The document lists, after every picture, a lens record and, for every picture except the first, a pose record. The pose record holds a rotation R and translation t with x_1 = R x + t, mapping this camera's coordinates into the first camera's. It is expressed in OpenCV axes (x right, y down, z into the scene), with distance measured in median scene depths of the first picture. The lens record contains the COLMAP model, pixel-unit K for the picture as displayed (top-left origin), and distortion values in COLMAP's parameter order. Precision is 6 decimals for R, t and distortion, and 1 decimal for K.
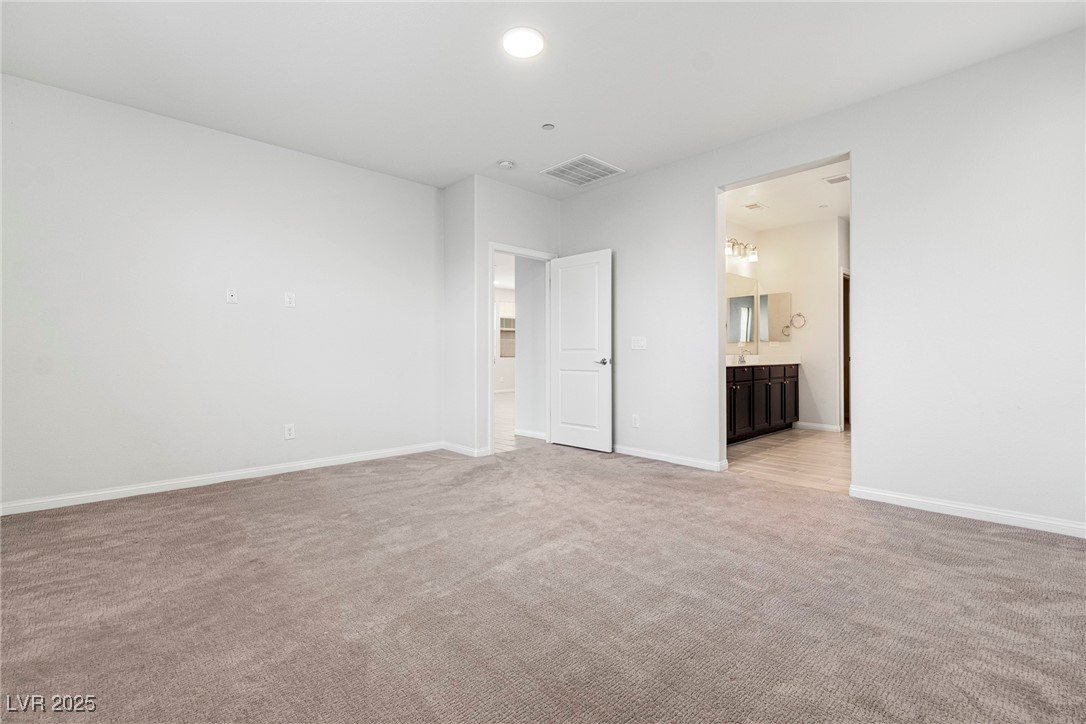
lens RADIAL K [[491.8, 0, 543.7], [0, 491.8, 358.6], [0, 0, 1]] dist [0.009833, -0.001232]
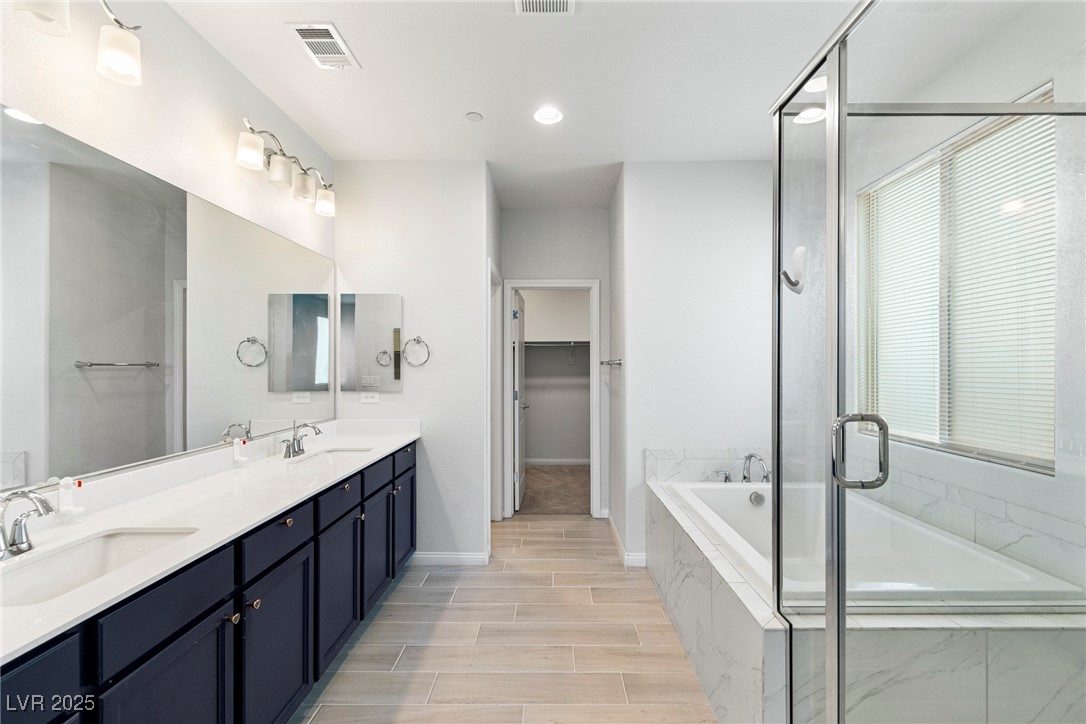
lens RADIAL K [[491.8, 0, 544.9], [0, 491.8, 365.6], [0, 0, 1]] dist [0.009833, -0.001232]
pose [[0.697479, 0.005381, 0.716585, 0.247780], [-0.000839, 0.999977, -0.006693, -0.059502], [-0.716605, 0.004067, 0.697468, 0.554358]]
